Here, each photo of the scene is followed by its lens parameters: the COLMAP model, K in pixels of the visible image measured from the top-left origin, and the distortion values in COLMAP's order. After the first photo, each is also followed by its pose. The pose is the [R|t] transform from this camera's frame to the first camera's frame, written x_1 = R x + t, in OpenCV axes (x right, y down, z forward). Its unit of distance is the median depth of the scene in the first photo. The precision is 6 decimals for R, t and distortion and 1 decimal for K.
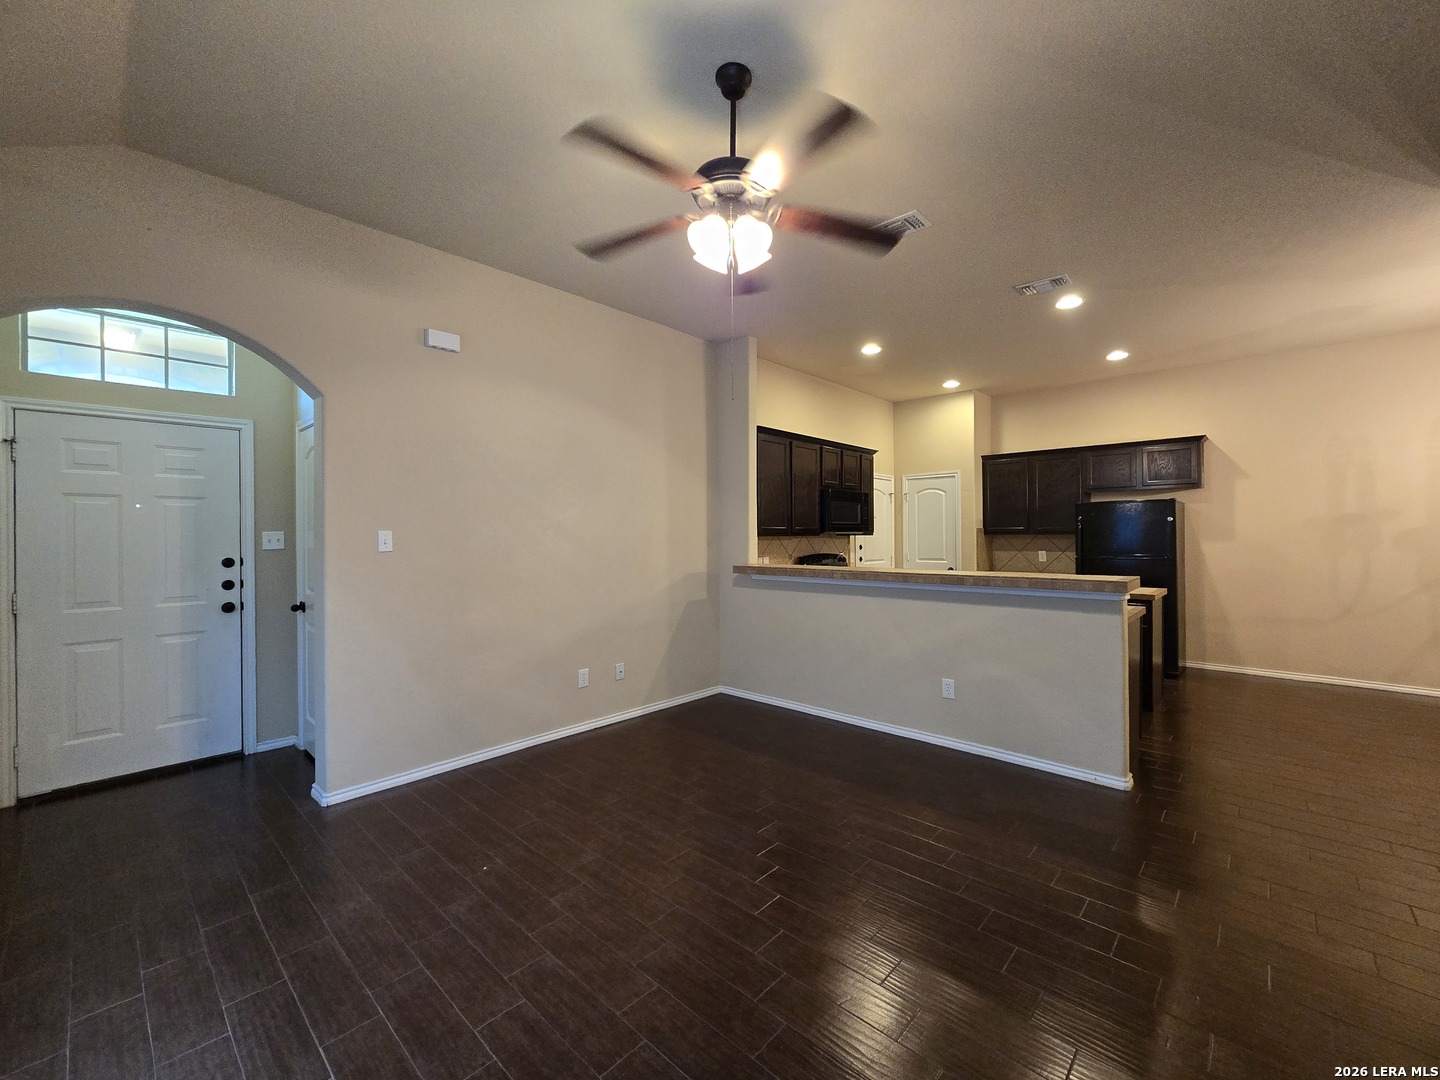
lens RADIAL K [[589.8, 0, 732.4], [0, 589.8, 533.5], [0, 0, 1]] dist [0.000630, 0.000181]
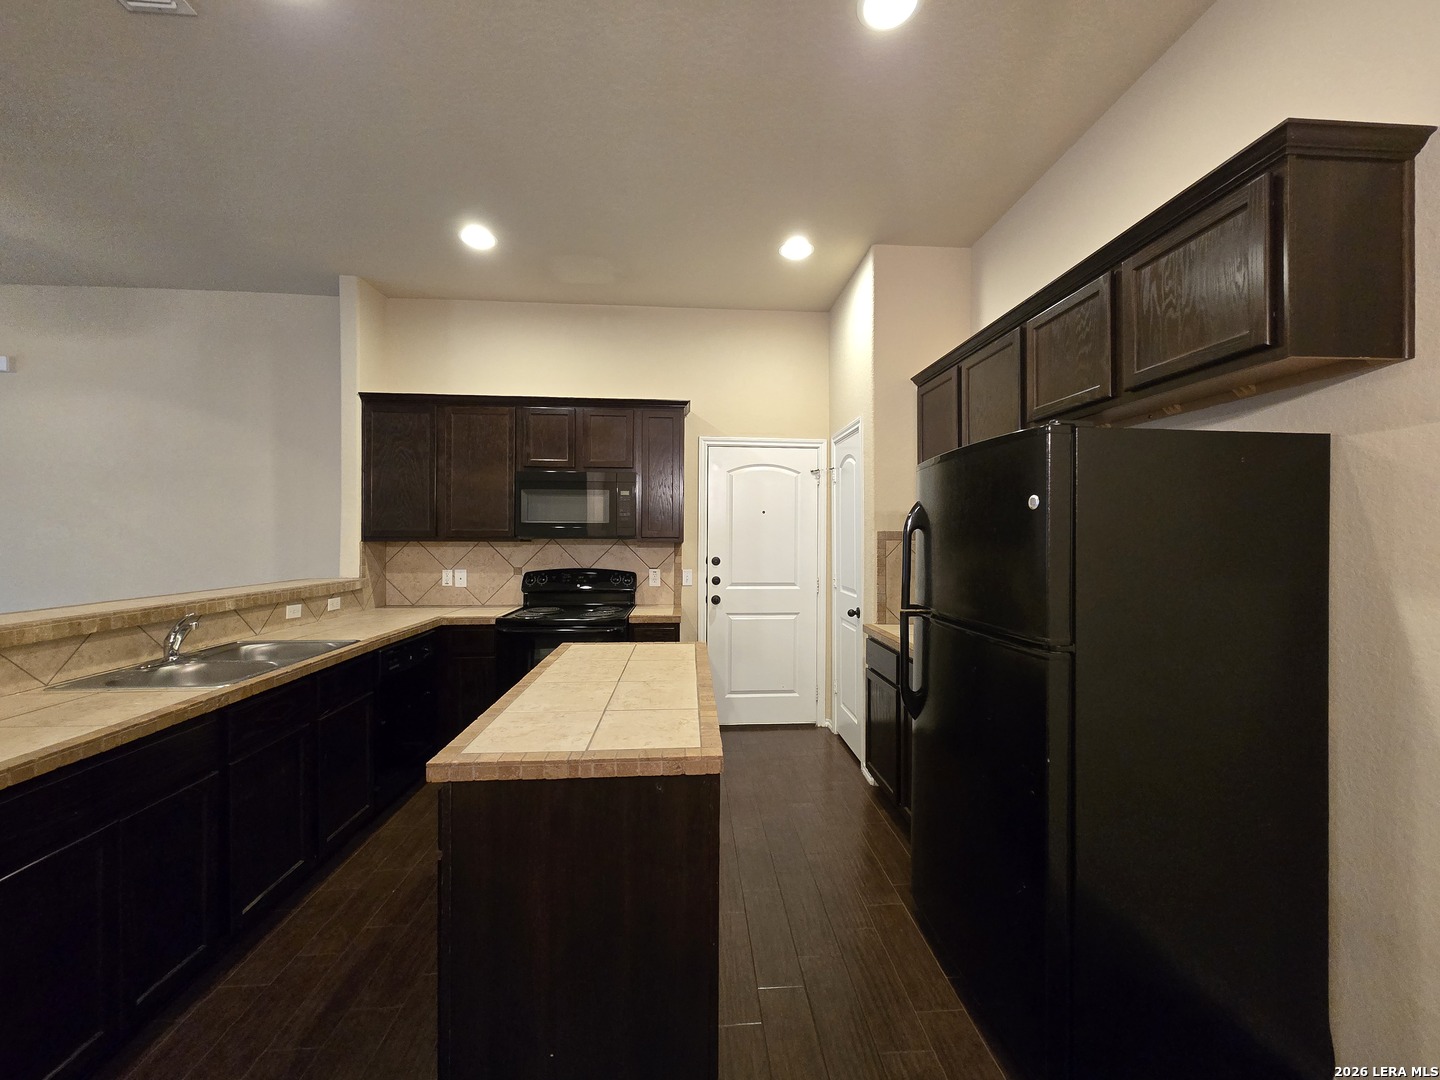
lens RADIAL K [[590.2, 0, 733.2], [0, 590.2, 535.6], [0, 0, 1]] dist [-0.002017, 0.000658]
pose [[0.731572, 0.009668, -0.681696, 0.755744], [-0.007519, 0.999953, 0.006113, -0.008579], [0.681723, 0.000653, 0.731610, 0.654654]]
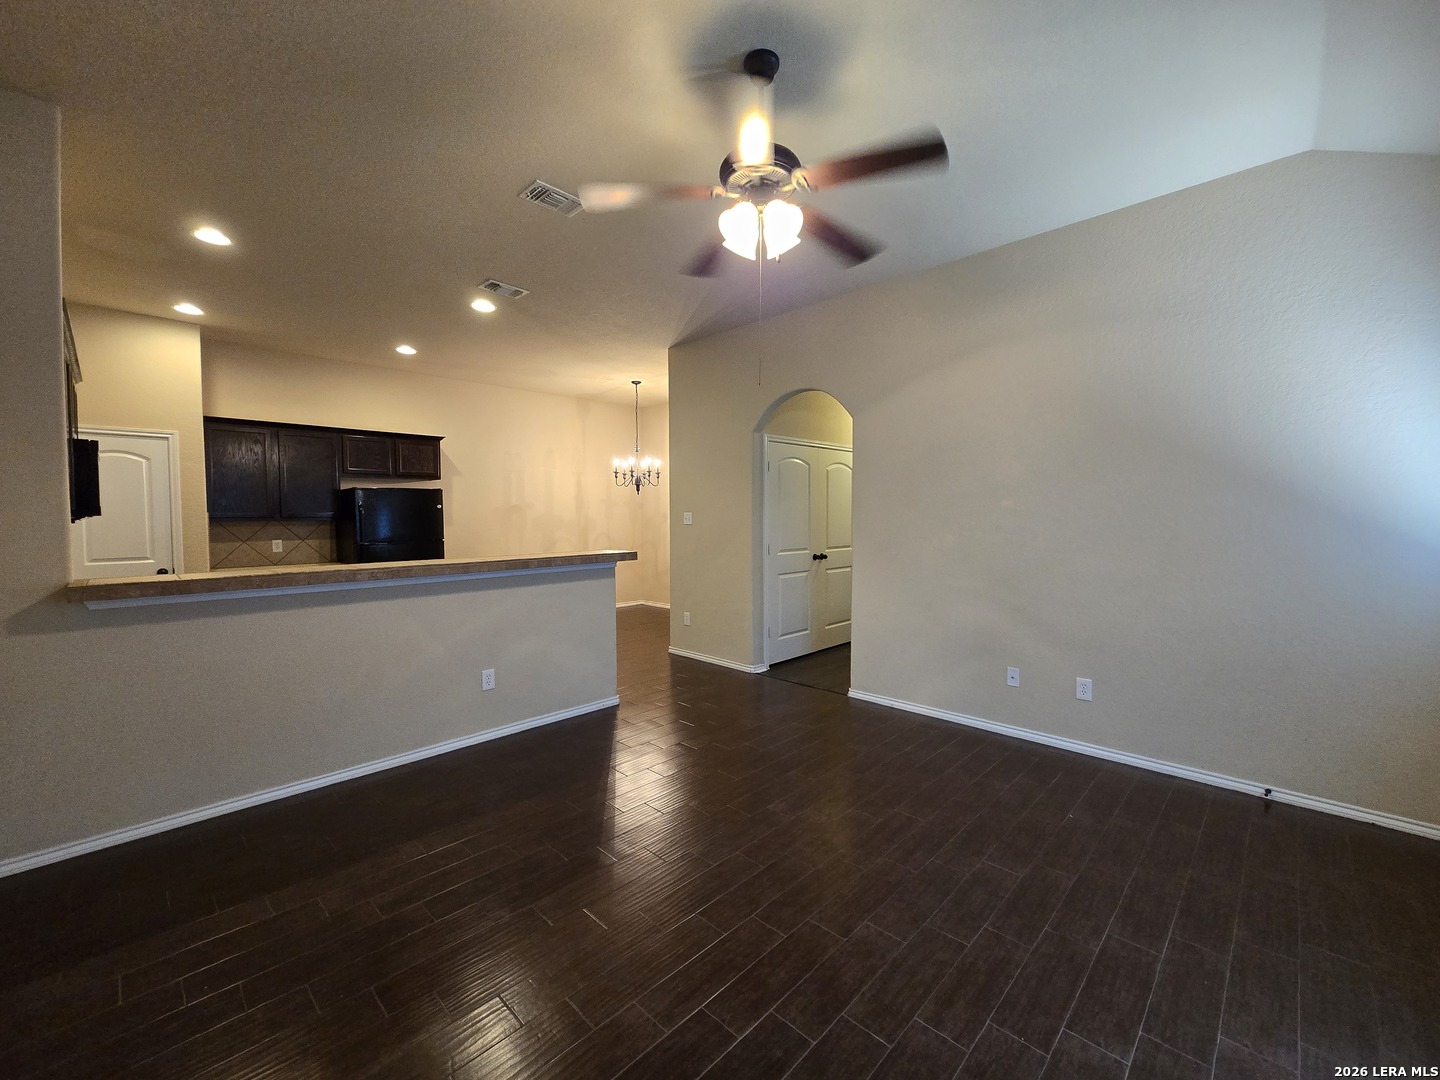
lens RADIAL K [[590.2, 0, 733.2], [0, 590.2, 535.6], [0, 0, 1]] dist [-0.002017, 0.000658]
pose [[0.023064, -0.030076, 0.999281, -0.366230], [0.006434, 0.999531, 0.029935, 0.001572], [-0.999713, 0.005739, 0.023247, 0.366332]]
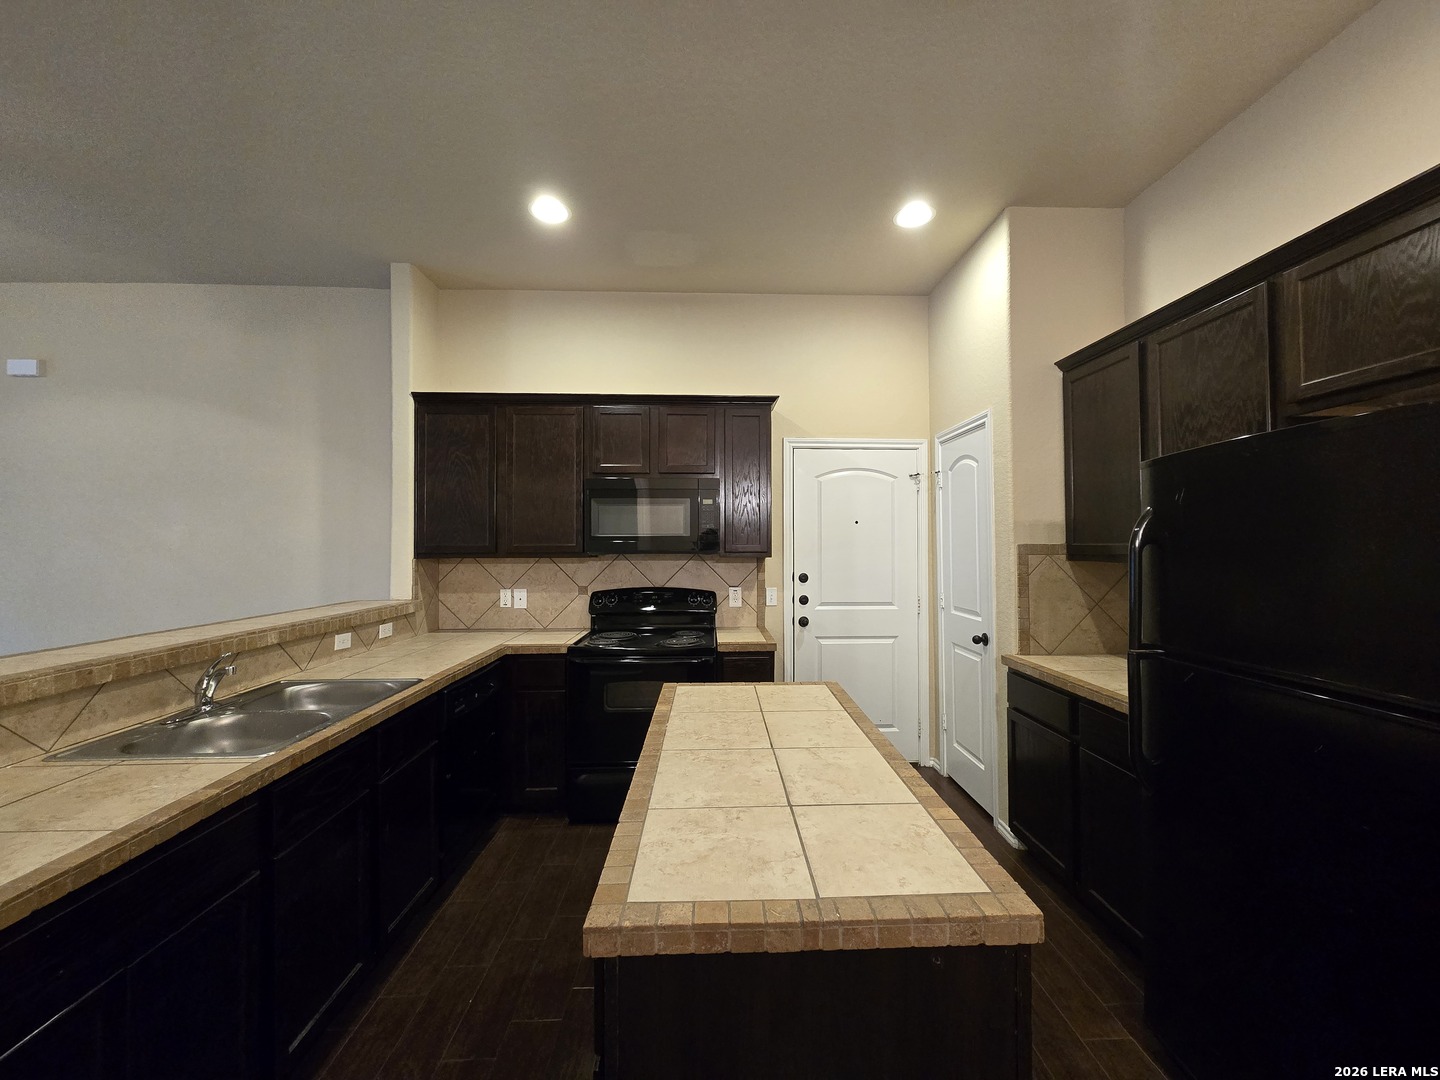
lens RADIAL K [[590.2, 0, 733.2], [0, 590.2, 535.6], [0, 0, 1]] dist [-0.002017, 0.000658]
pose [[0.705361, -0.006122, -0.708822, 0.648848], [-0.000958, 0.999954, -0.009590, -0.012380], [0.708848, 0.007444, 0.705322, 0.663781]]
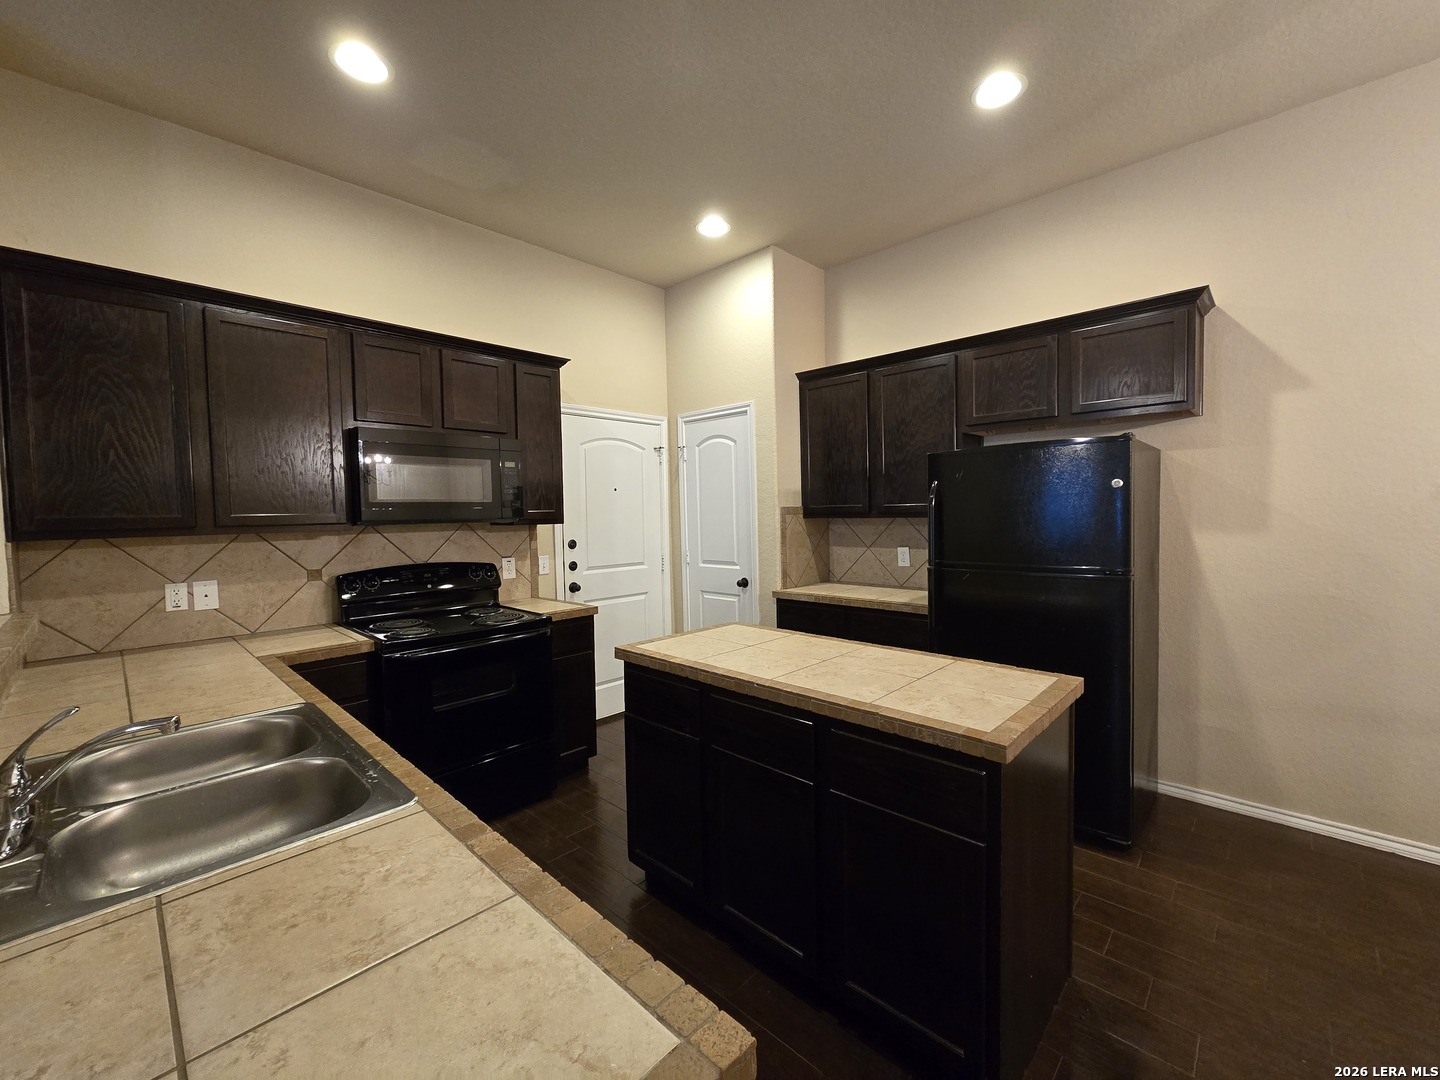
lens RADIAL K [[590.2, 0, 733.2], [0, 590.2, 535.6], [0, 0, 1]] dist [-0.002017, 0.000658]
pose [[0.999872, -0.012404, -0.010131, 0.433218], [0.012832, 0.998976, 0.043379, -0.007779], [0.009582, -0.043503, 0.999007, 0.529235]]
